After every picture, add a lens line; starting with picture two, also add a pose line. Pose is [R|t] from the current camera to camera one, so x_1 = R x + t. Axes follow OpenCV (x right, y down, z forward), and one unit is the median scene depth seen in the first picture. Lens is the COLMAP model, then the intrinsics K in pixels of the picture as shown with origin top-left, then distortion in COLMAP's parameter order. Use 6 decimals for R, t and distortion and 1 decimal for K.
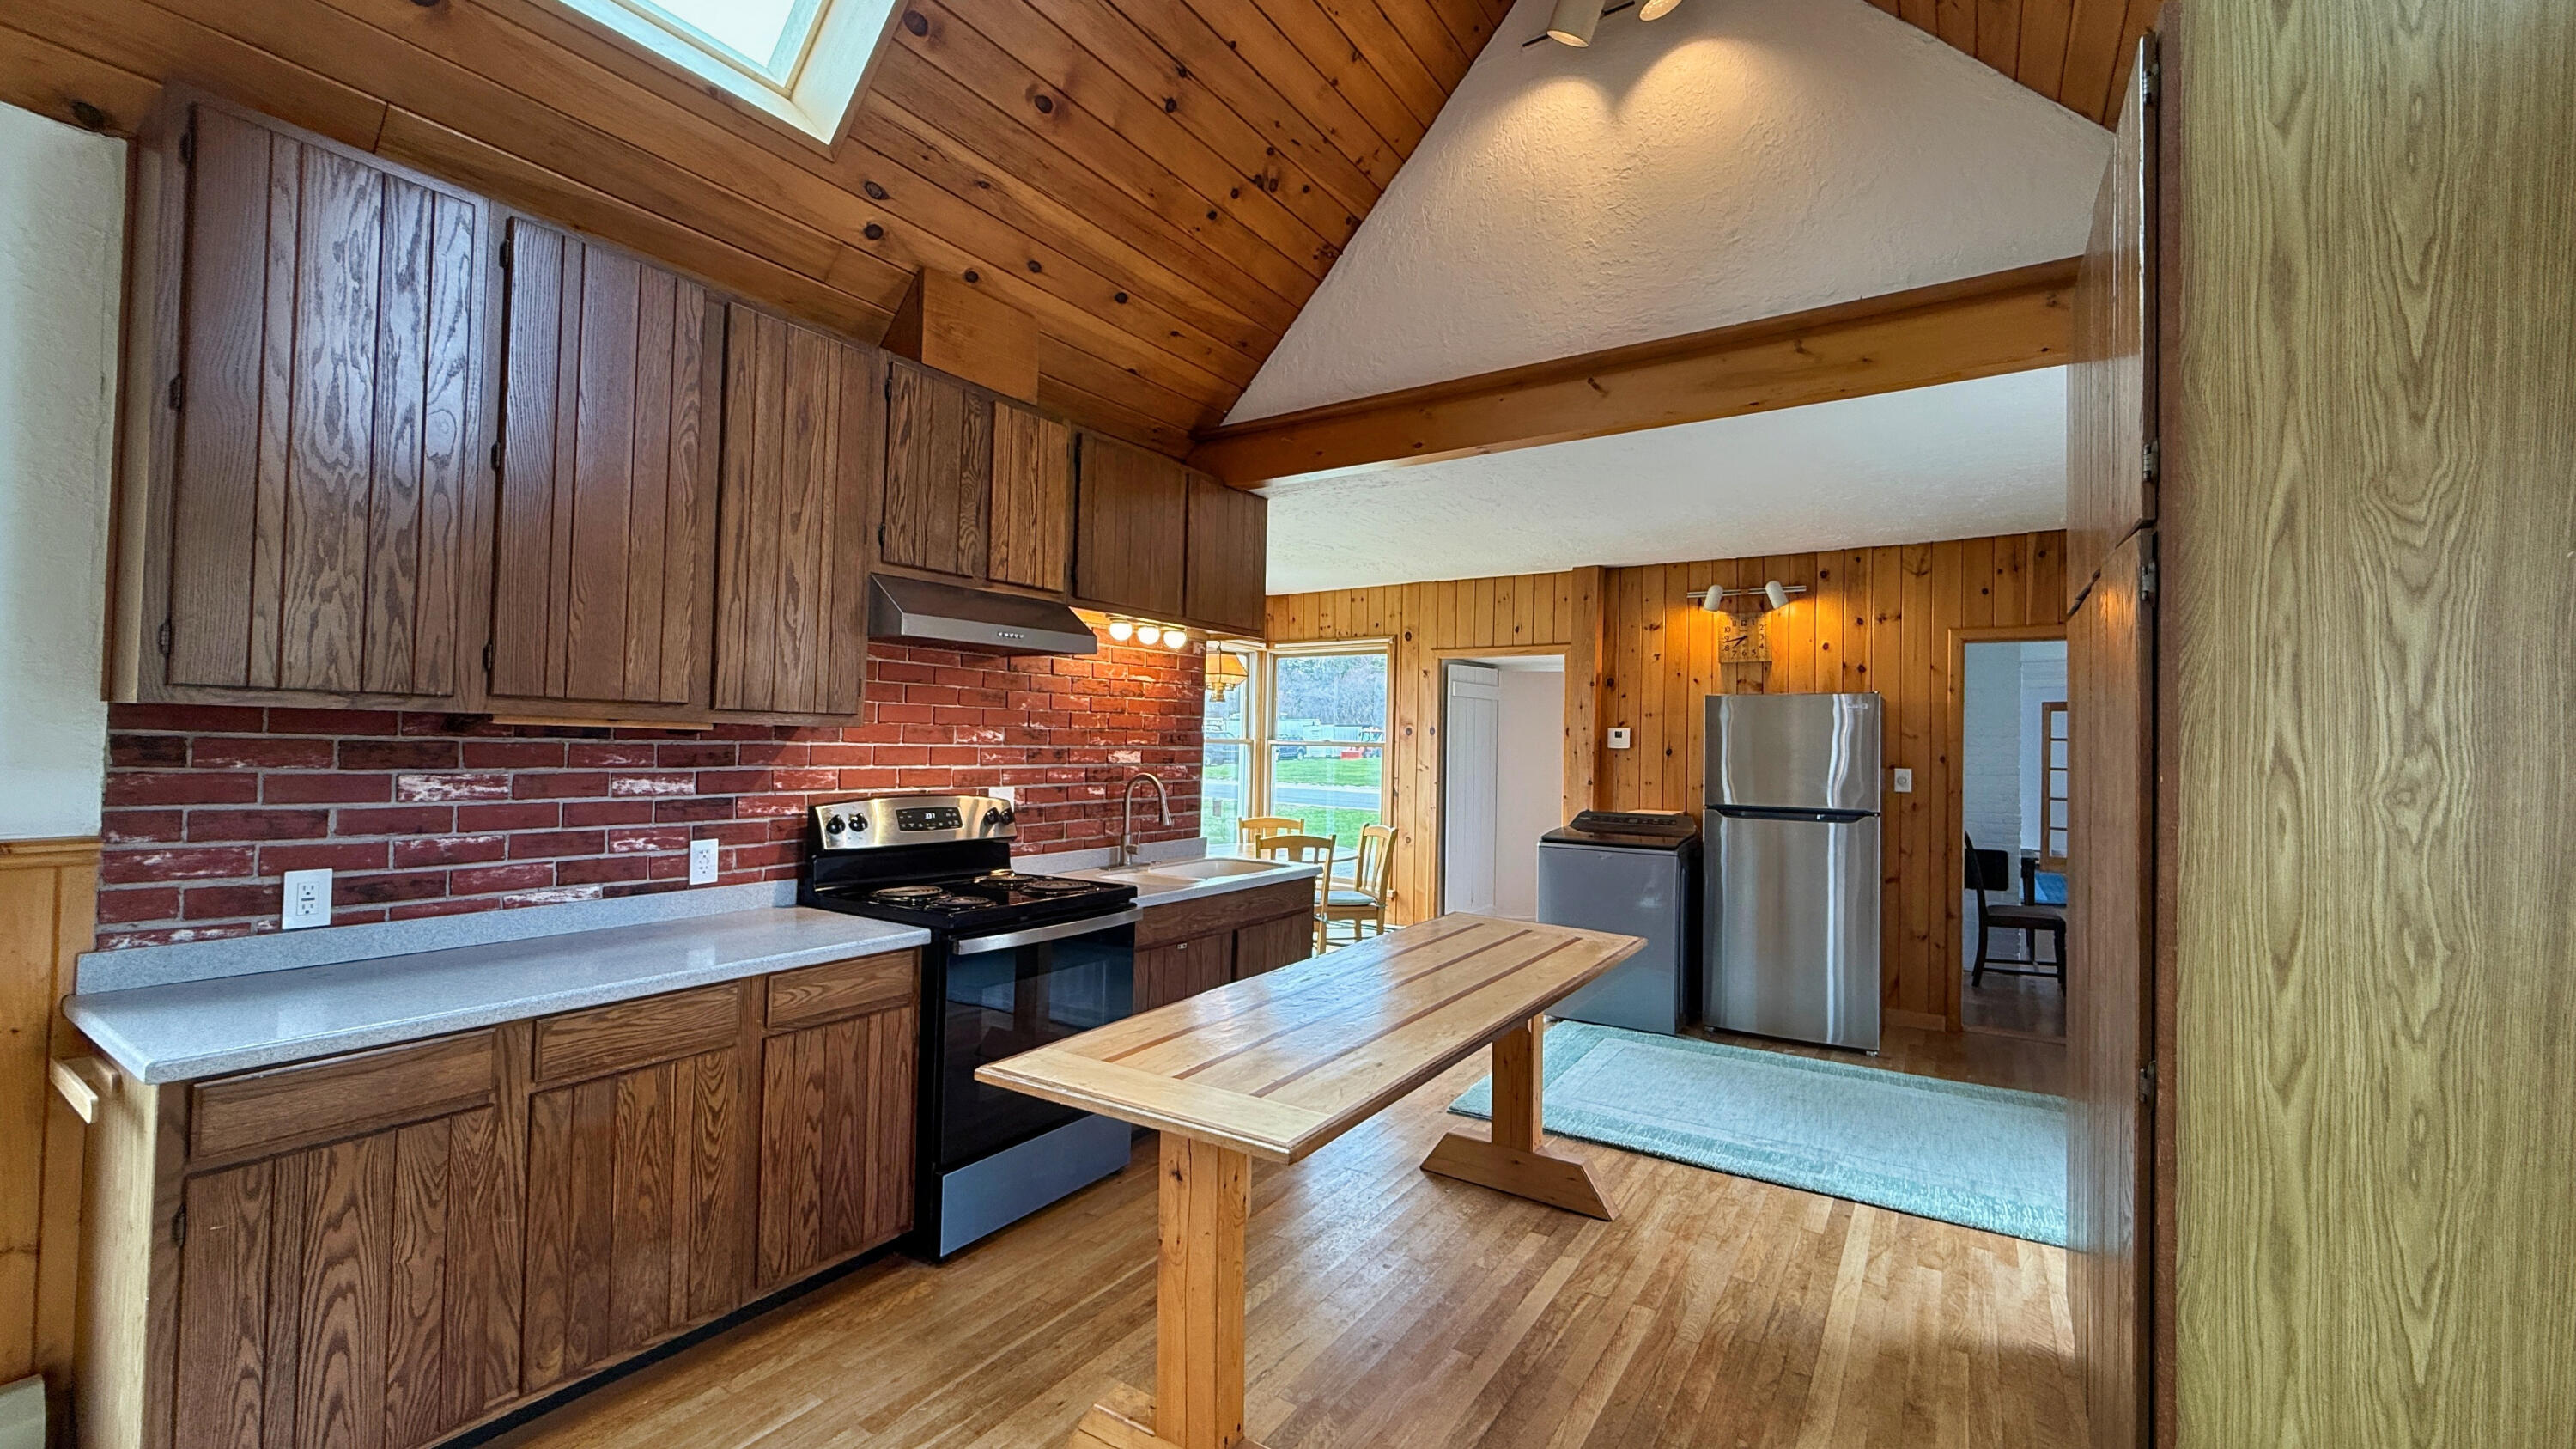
lens RADIAL K [[1028.4, 0, 1288.9], [0, 1028.4, 724.4], [0, 0, 1]] dist [0.000969, -0.000066]
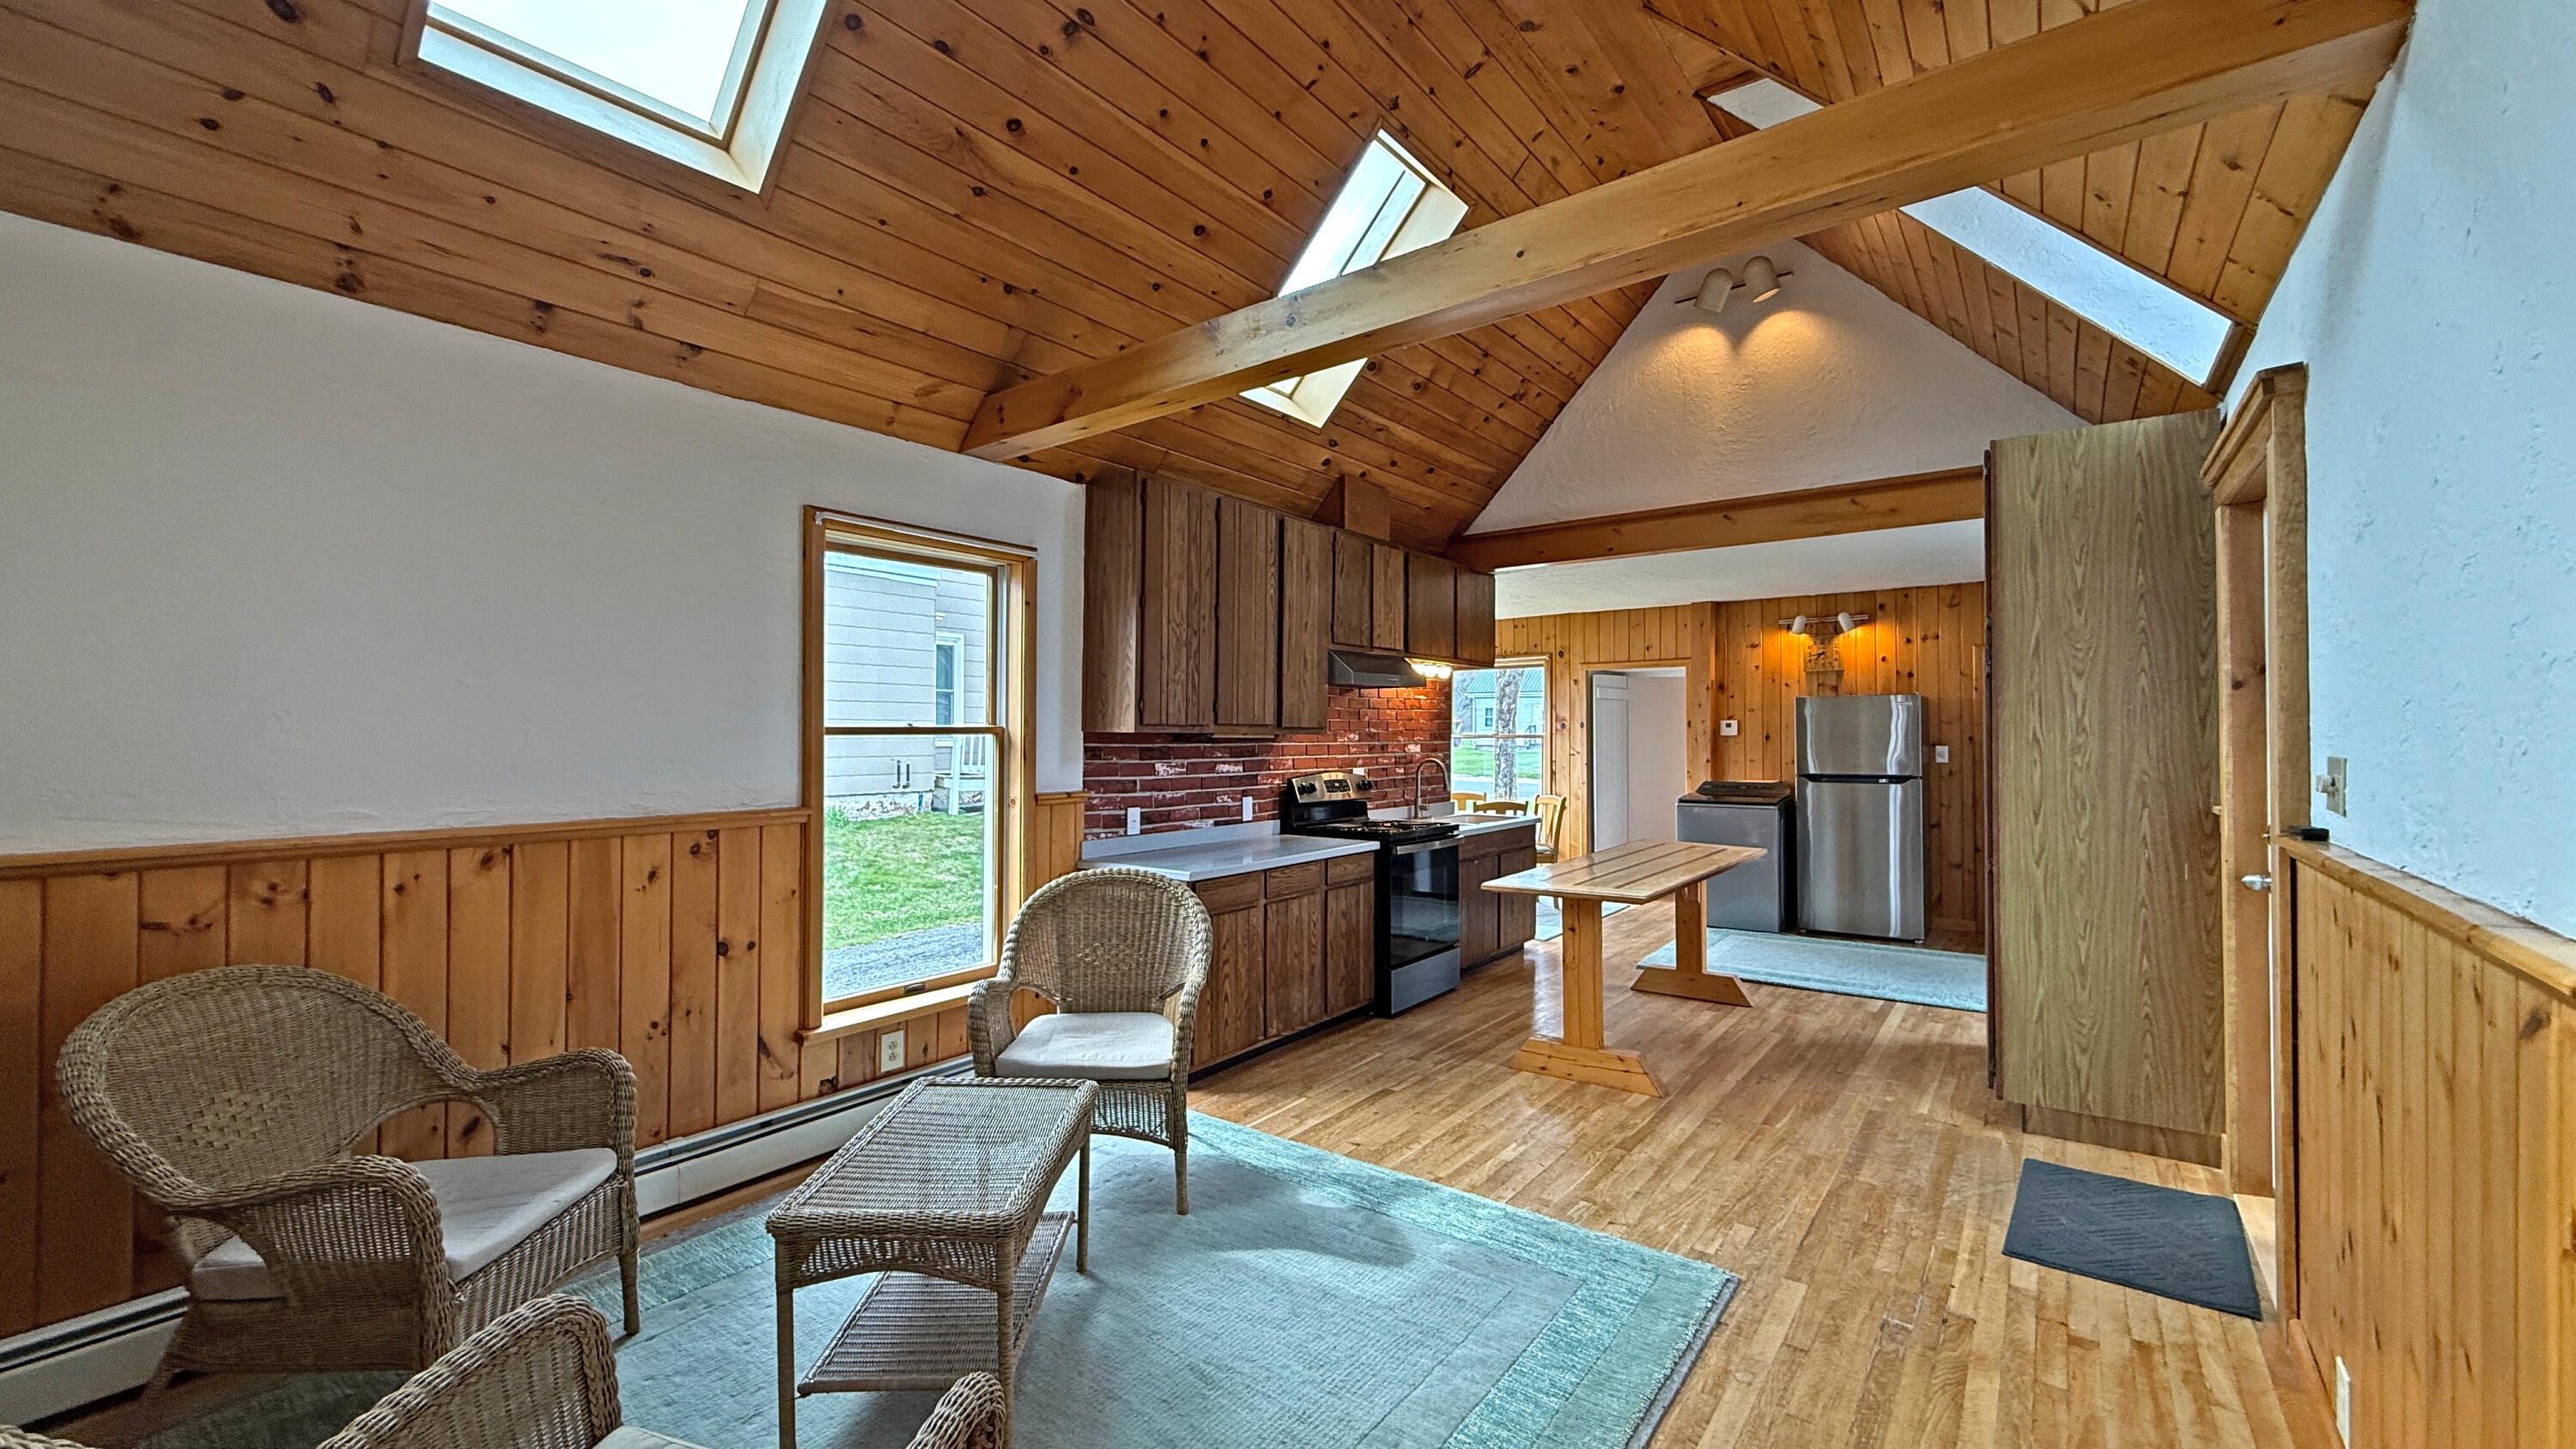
lens RADIAL K [[1028.4, 0, 1286.5], [0, 1028.4, 724.9], [0, 0, 1]] dist [0.000969, -0.000066]
pose [[0.997727, -0.021969, -0.063704, -0.318731], [0.022485, 0.999720, 0.007384, -0.025155], [0.063524, -0.008800, 0.997942, -0.713487]]
